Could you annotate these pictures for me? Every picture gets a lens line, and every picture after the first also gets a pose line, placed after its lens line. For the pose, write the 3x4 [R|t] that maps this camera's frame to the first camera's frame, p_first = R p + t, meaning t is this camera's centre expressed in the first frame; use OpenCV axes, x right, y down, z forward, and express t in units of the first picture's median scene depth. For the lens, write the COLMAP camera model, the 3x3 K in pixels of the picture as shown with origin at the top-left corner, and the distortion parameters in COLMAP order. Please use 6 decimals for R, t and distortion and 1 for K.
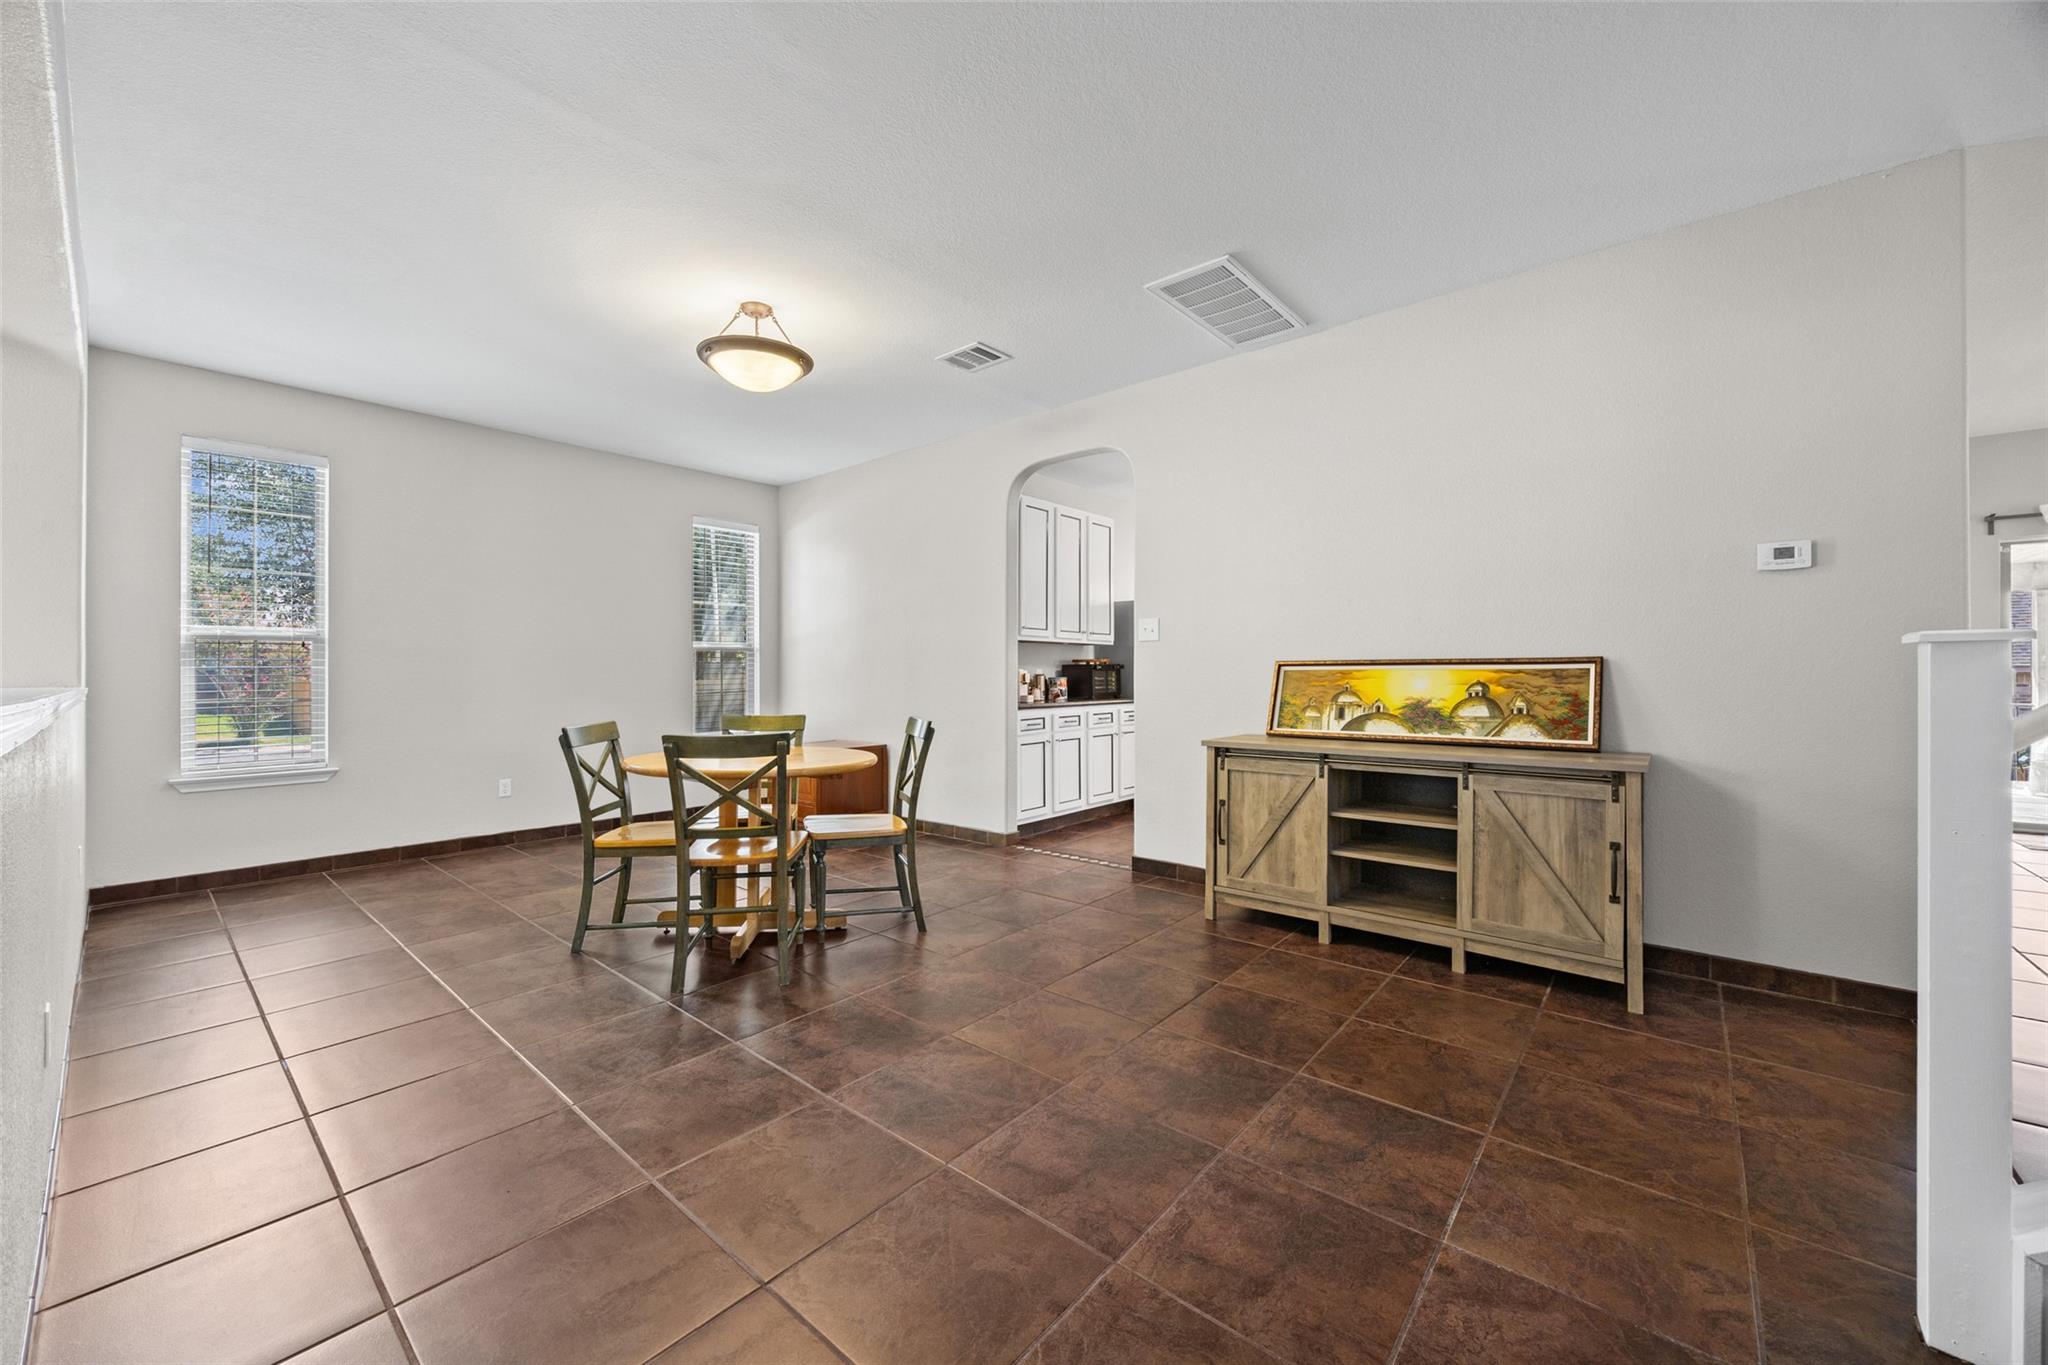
lens RADIAL K [[783.5, 0, 1013.0], [0, 783.5, 680.1], [0, 0, 1]] dist [0.000919, -0.000257]
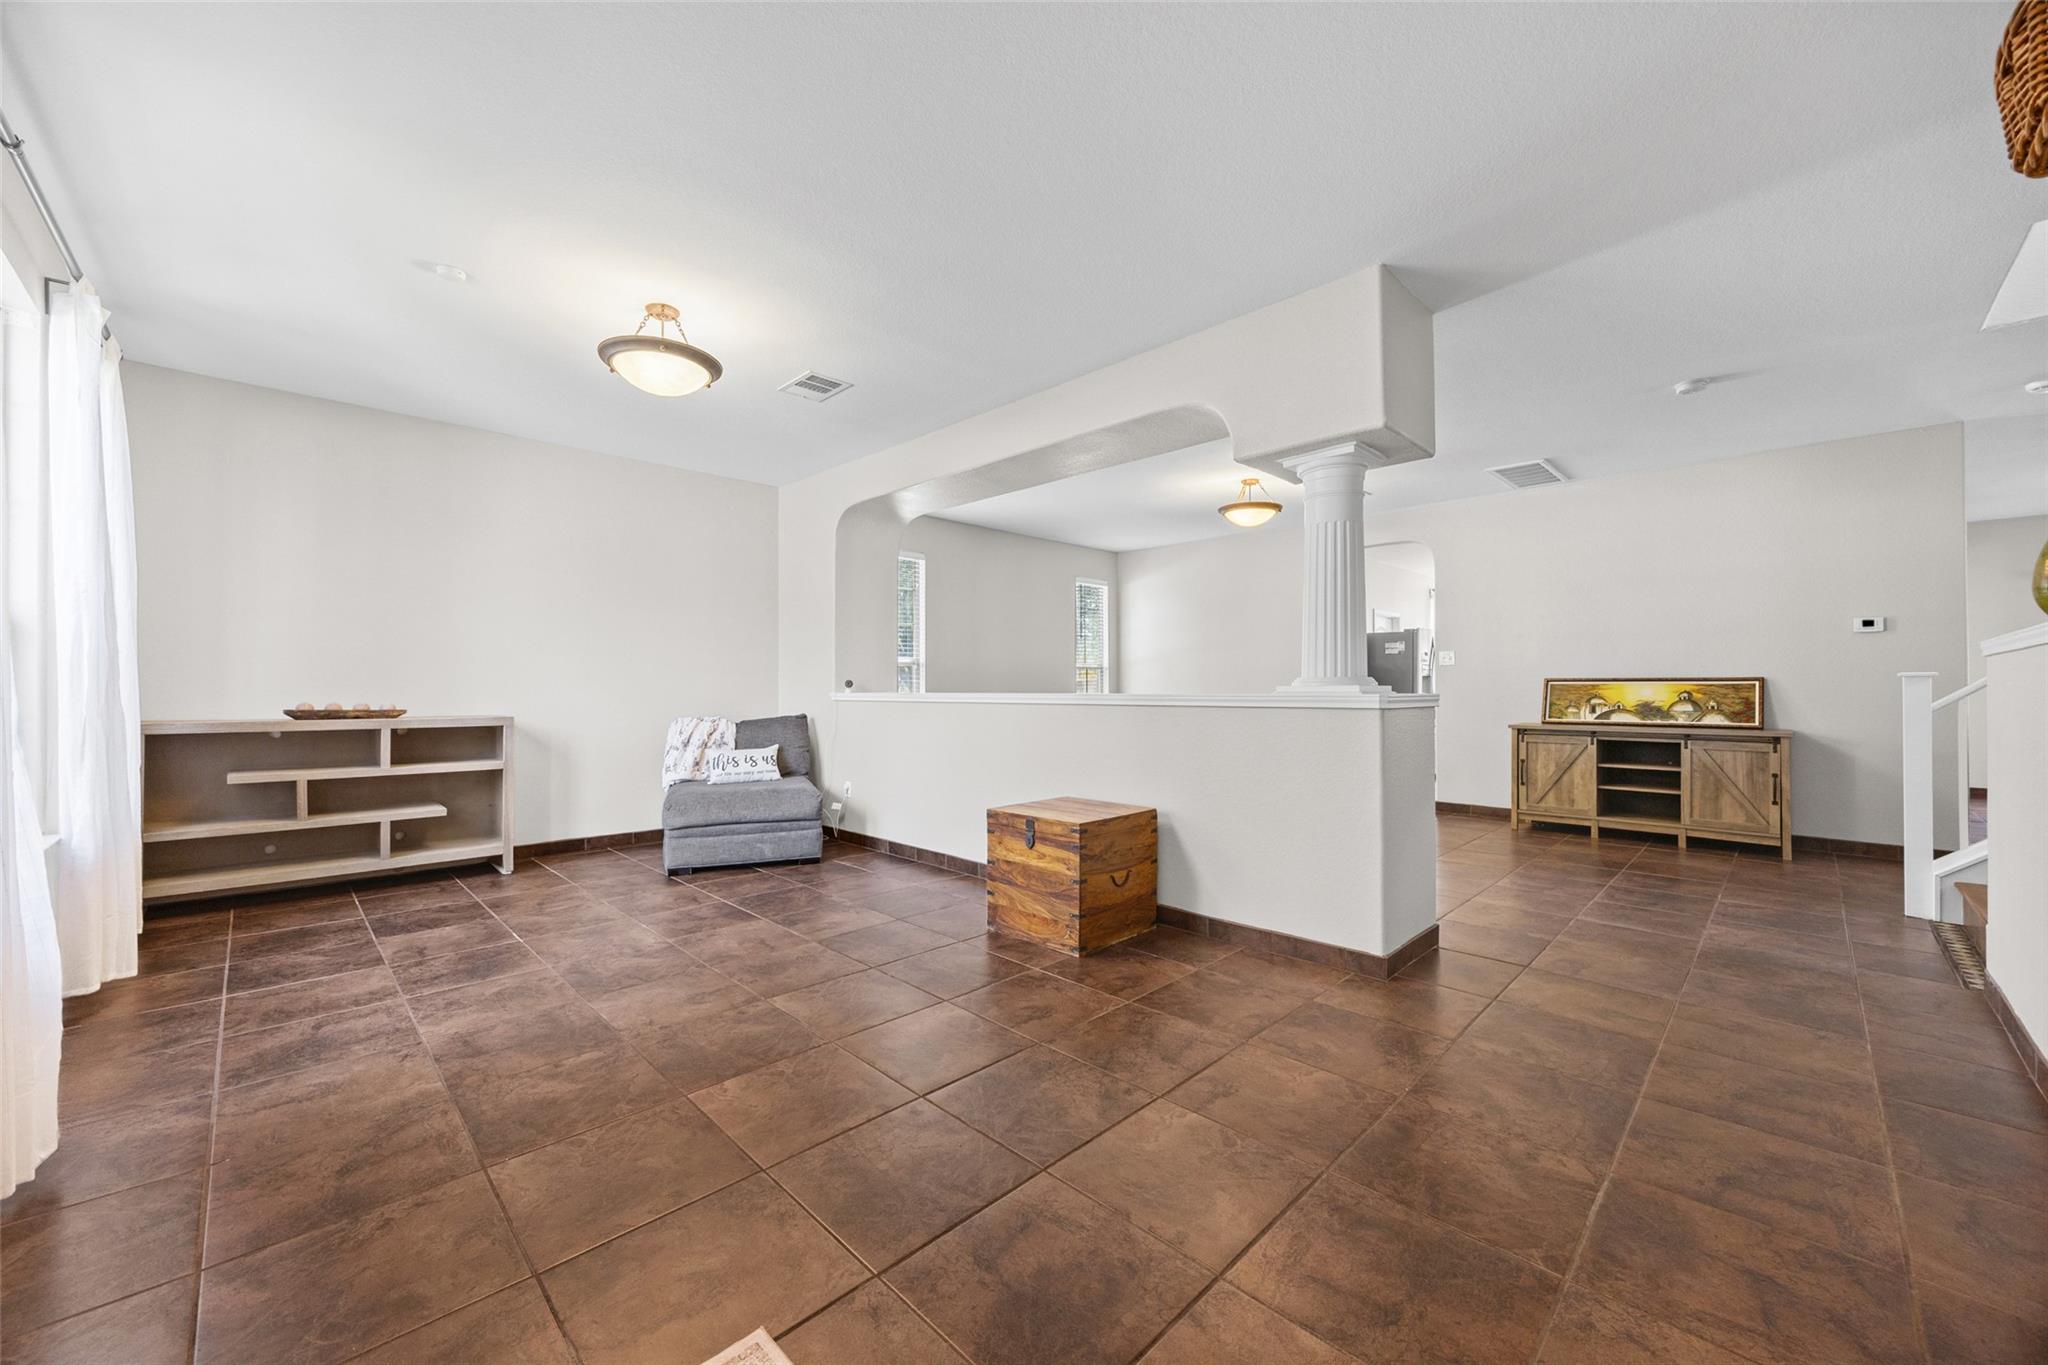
lens RADIAL K [[783.5, 0, 1017.9], [0, 783.5, 682.5], [0, 0, 1]] dist [0.000919, -0.000257]
pose [[0.996686, 0.000305, -0.081340, -0.765373], [-0.001136, 0.999948, -0.010168, 0.002741], [0.081332, 0.010227, 0.996635, -0.884563]]
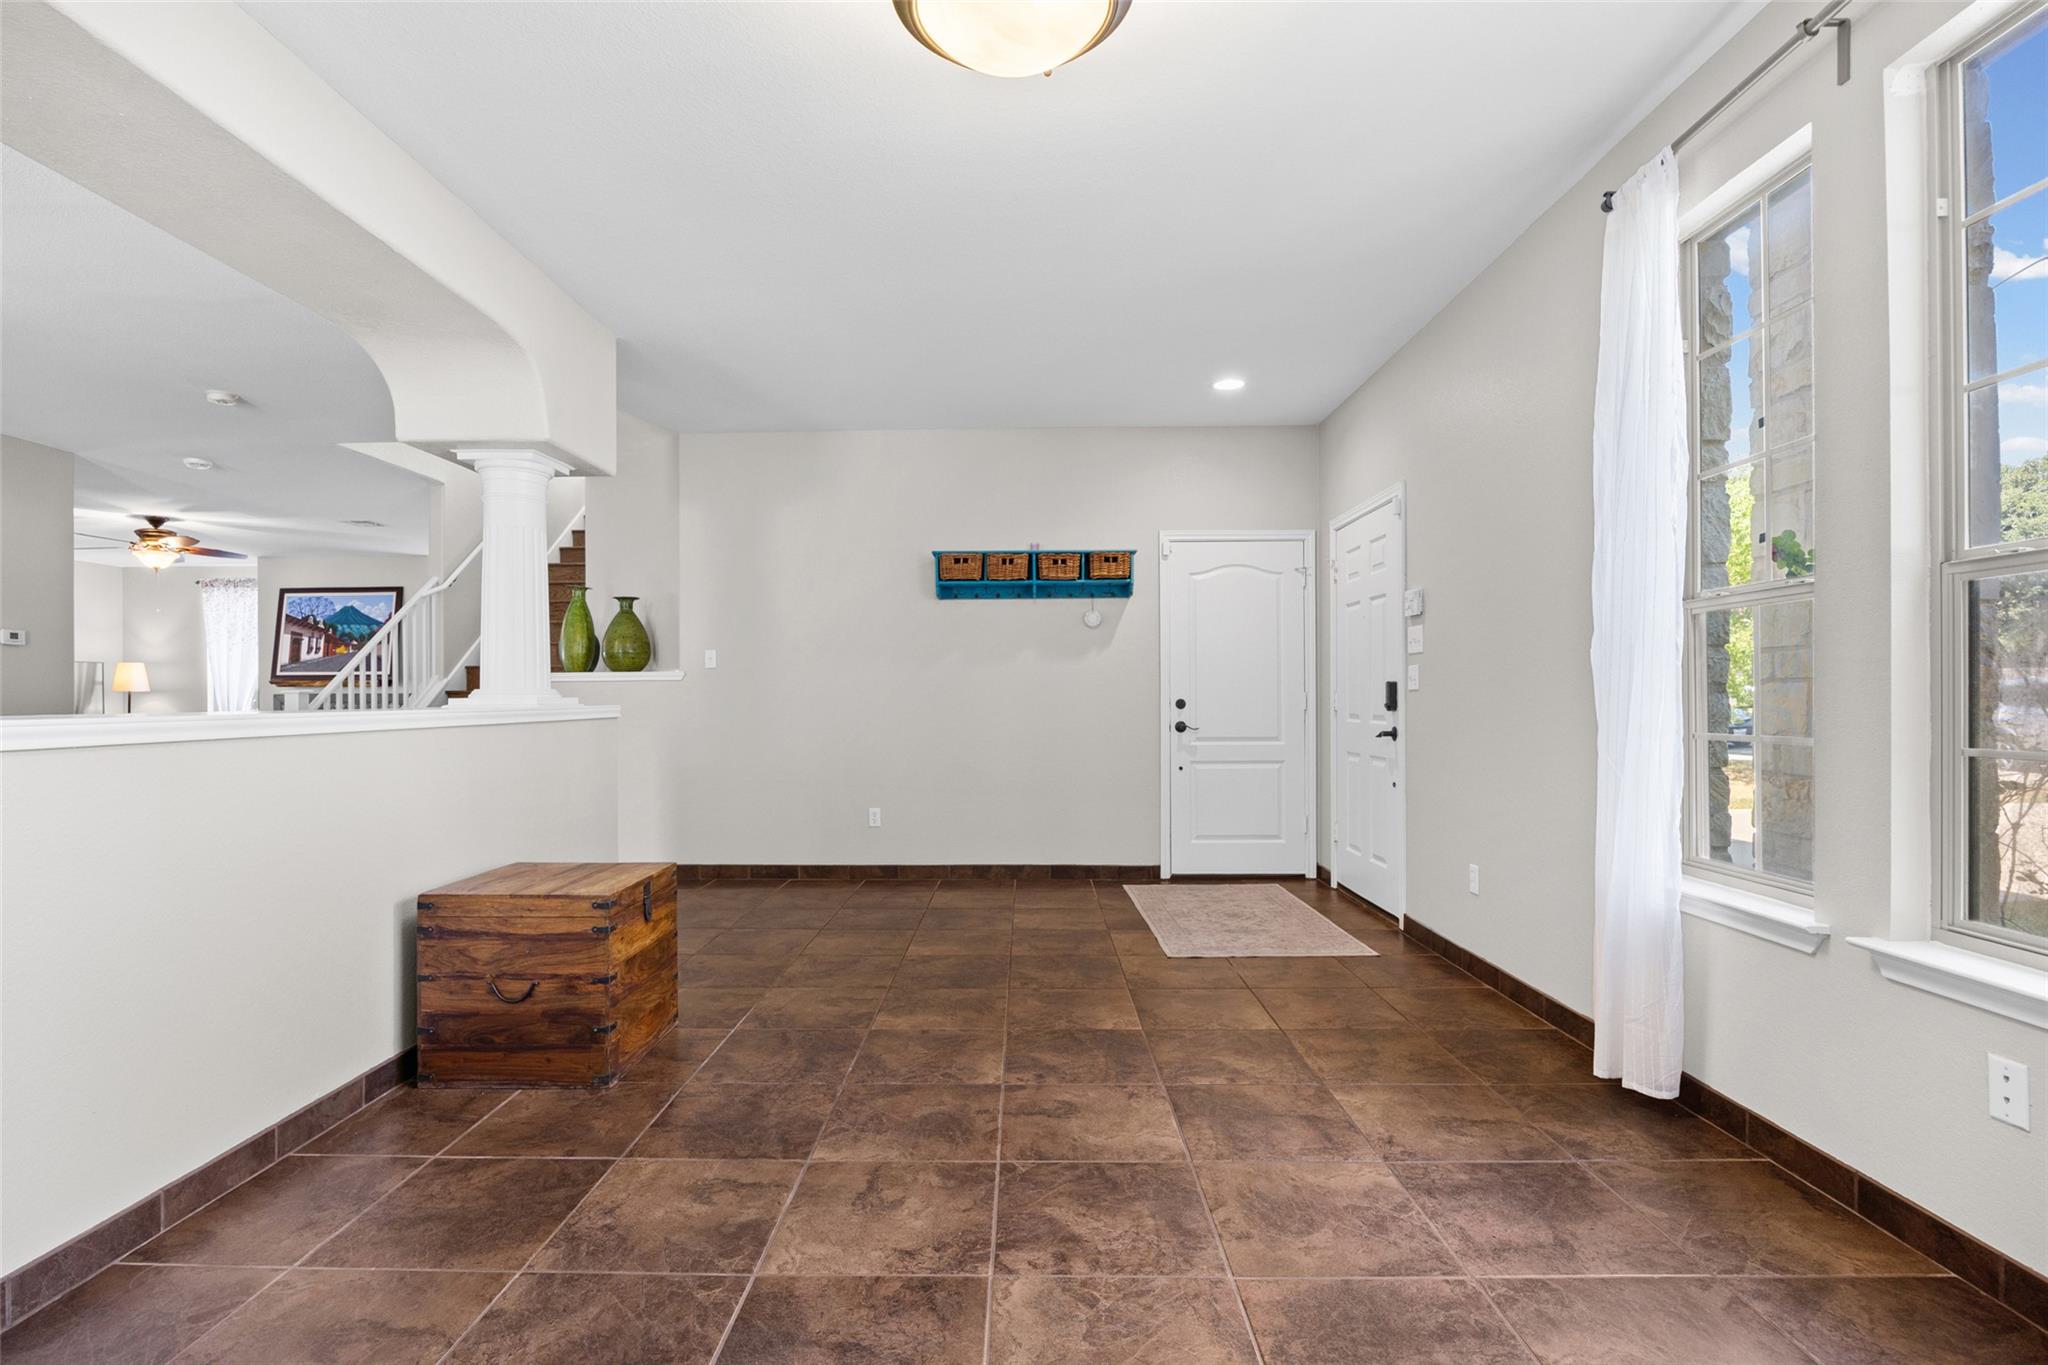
lens RADIAL K [[943.2, 0, 1012.7], [0, 943.2, 690.1], [0, 0, 1]] dist [-0.012930, 0.000083]
pose [[-0.642964, 0.012007, 0.765802, -1.781496], [0.008703, 0.999927, -0.008371, 0.000873], [-0.765847, 0.001283, -0.643022, 0.511162]]
